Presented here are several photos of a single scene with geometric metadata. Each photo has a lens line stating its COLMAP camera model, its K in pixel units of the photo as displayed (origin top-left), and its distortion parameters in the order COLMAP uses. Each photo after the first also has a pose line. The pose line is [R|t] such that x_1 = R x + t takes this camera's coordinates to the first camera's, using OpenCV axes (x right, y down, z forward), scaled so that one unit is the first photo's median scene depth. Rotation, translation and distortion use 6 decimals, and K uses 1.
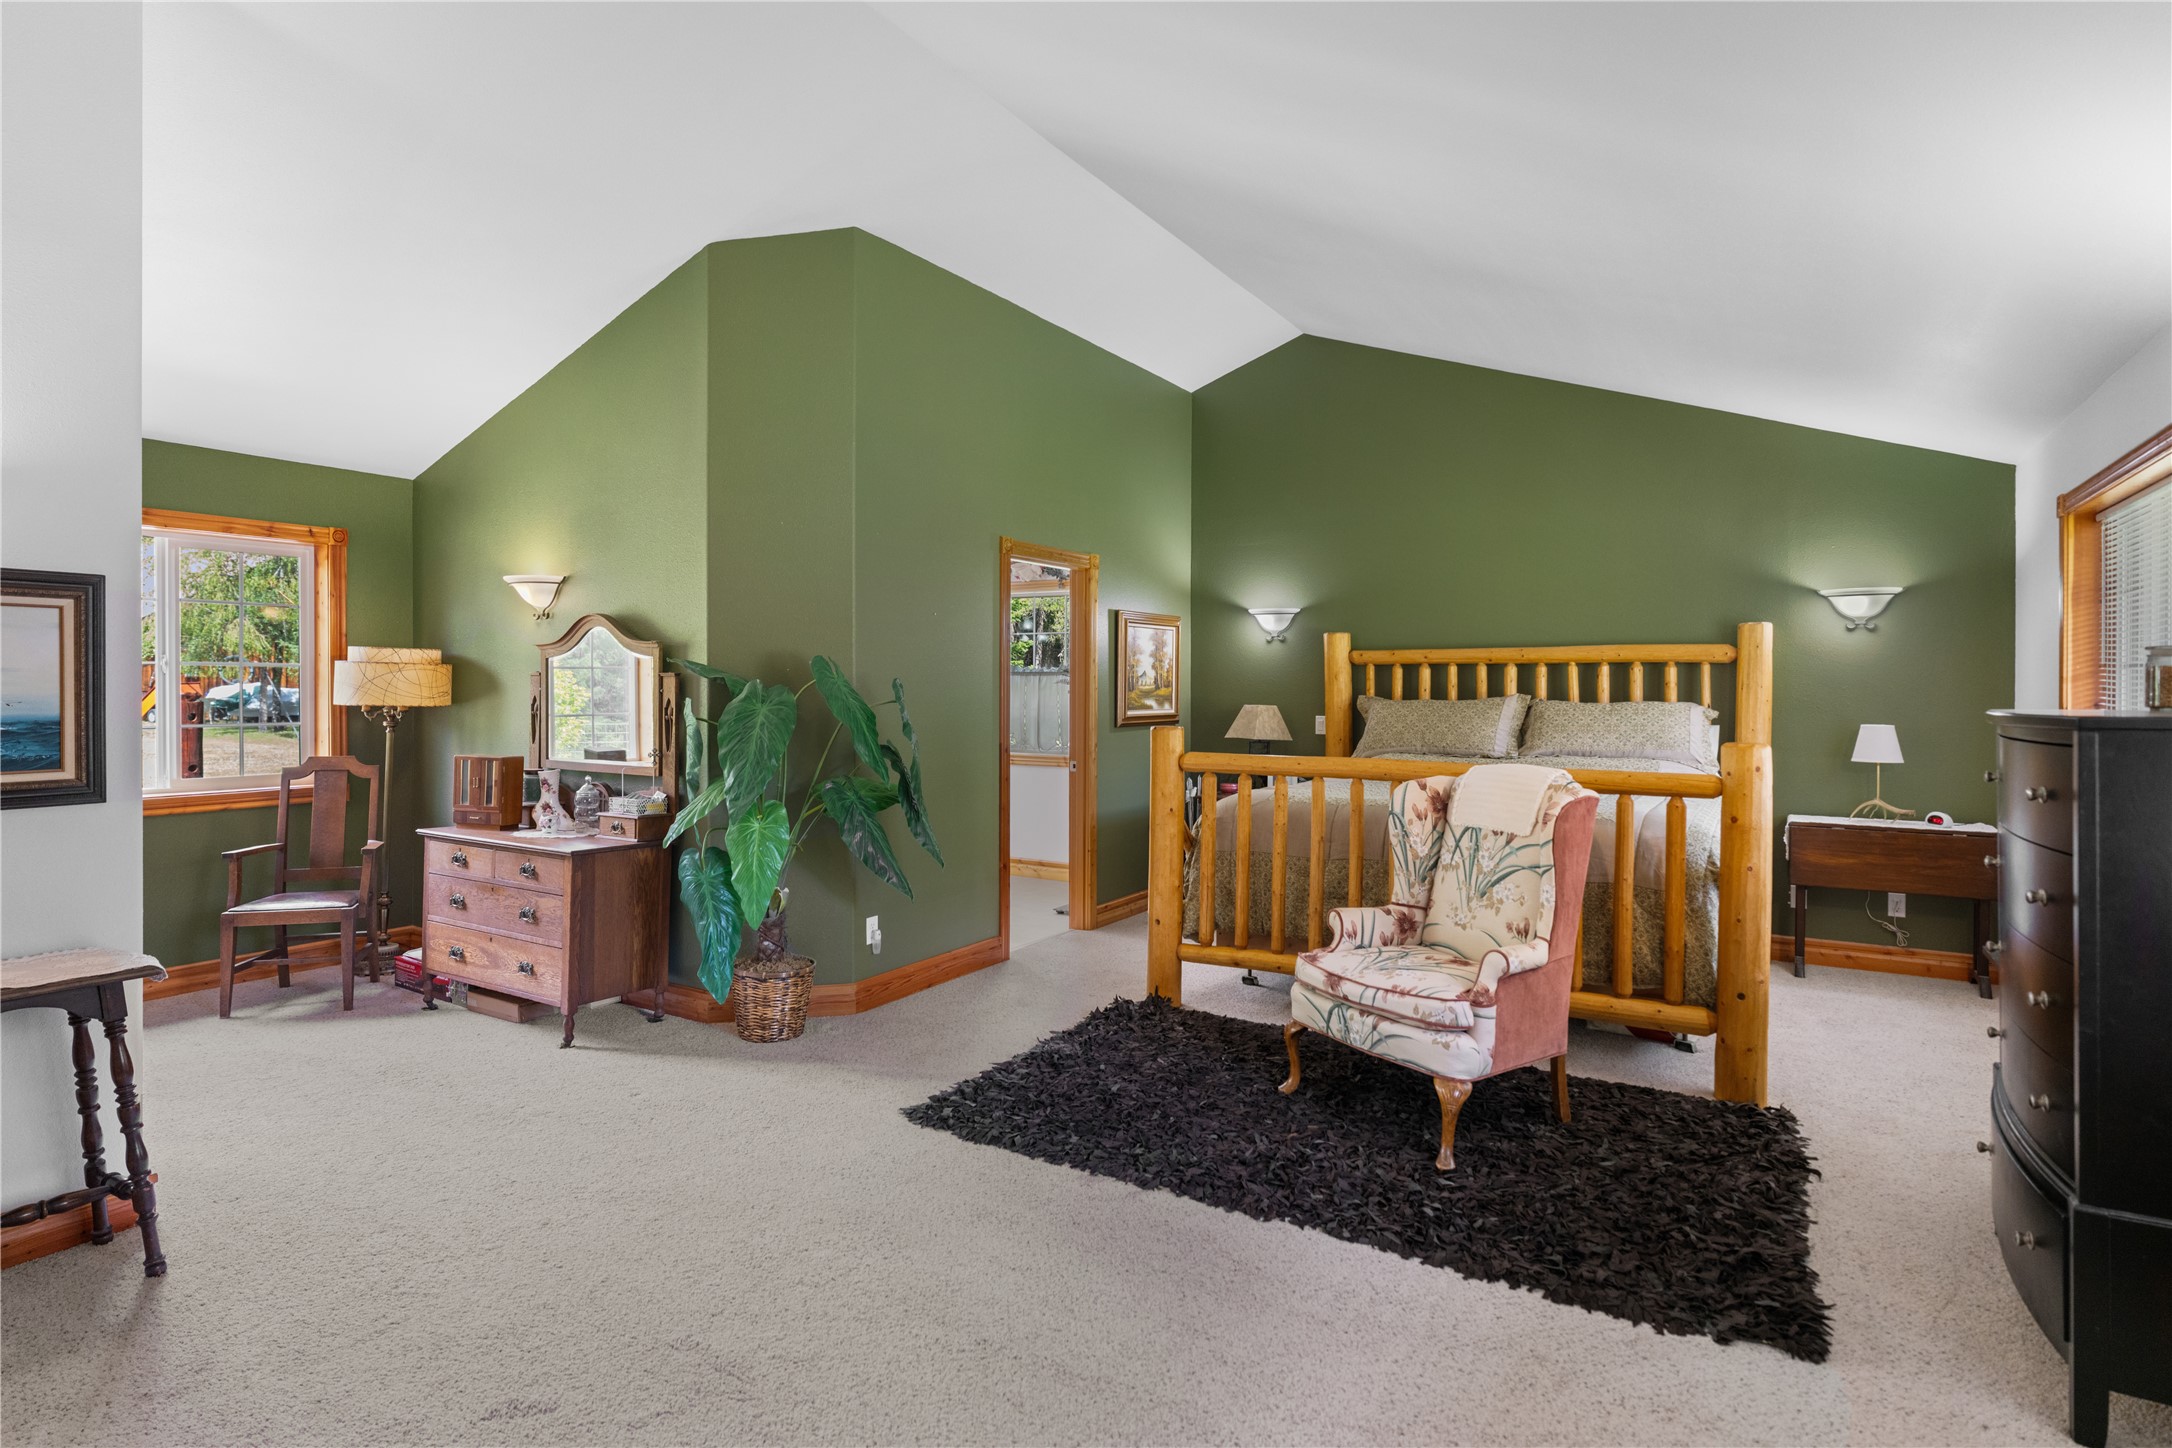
lens RADIAL K [[1124.1, 0, 1081.6], [0, 1124.1, 705.9], [0, 0, 1]] dist [-0.000272, -0.000151]
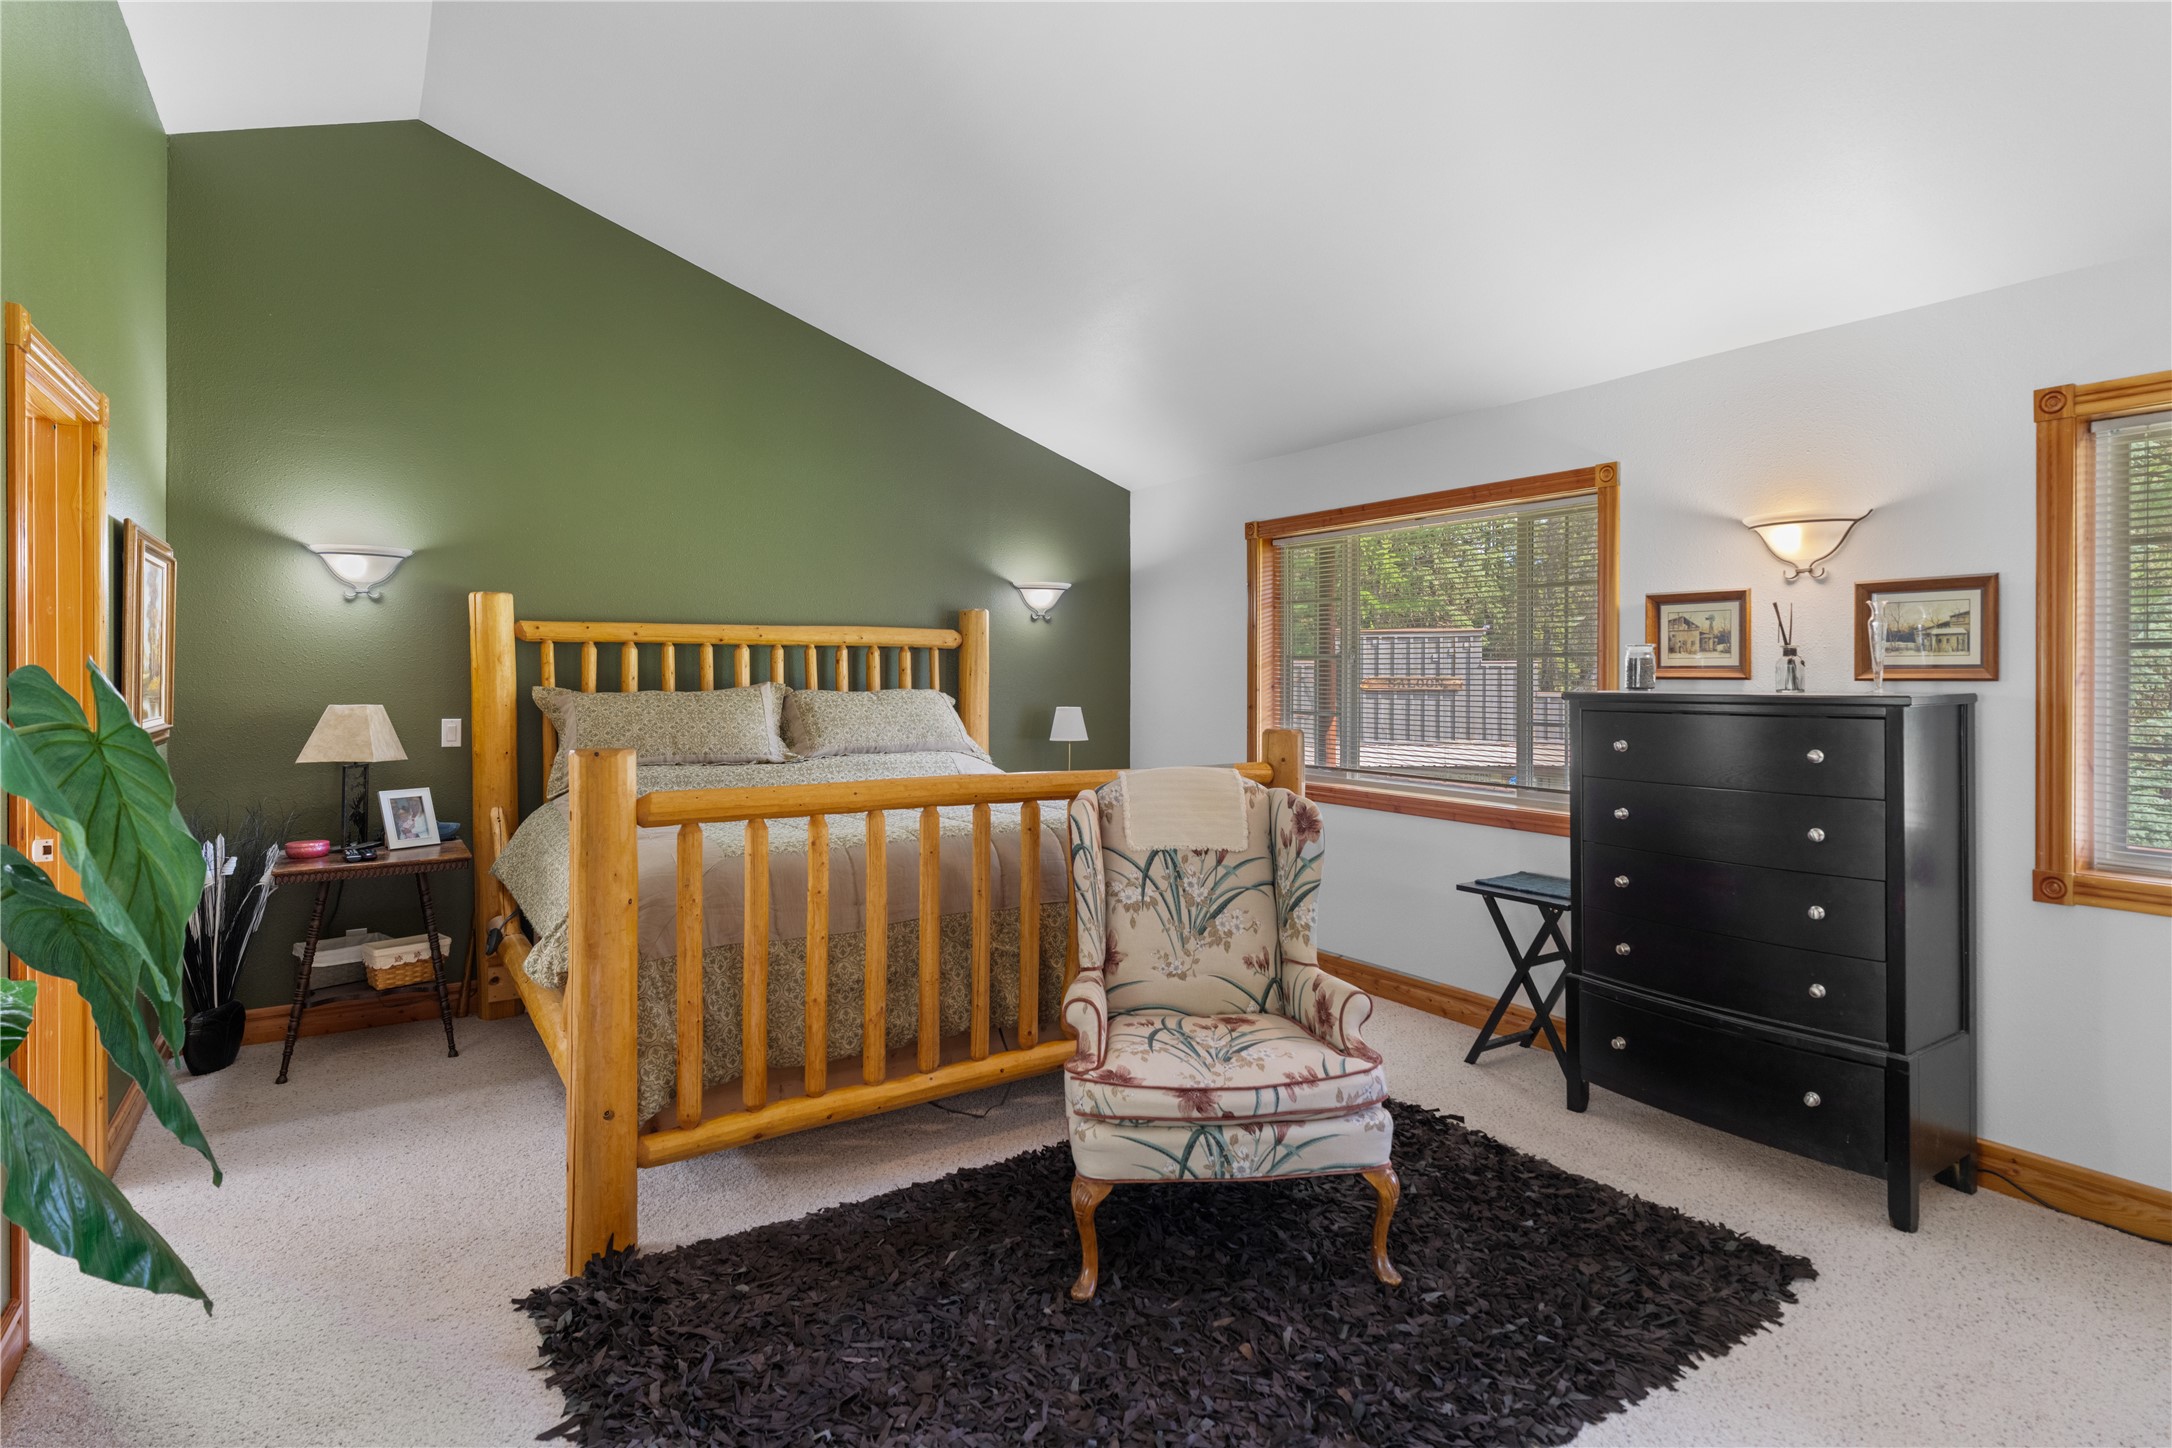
lens RADIAL K [[1124.1, 0, 1094.4], [0, 1124.1, 673.5], [0, 0, 1]] dist [-0.000272, -0.000151]
pose [[0.418733, -0.005373, 0.908093, -0.336552], [0.017025, 0.999853, -0.001935, -0.014844], [-0.907950, 0.016270, 0.418763, 0.588366]]
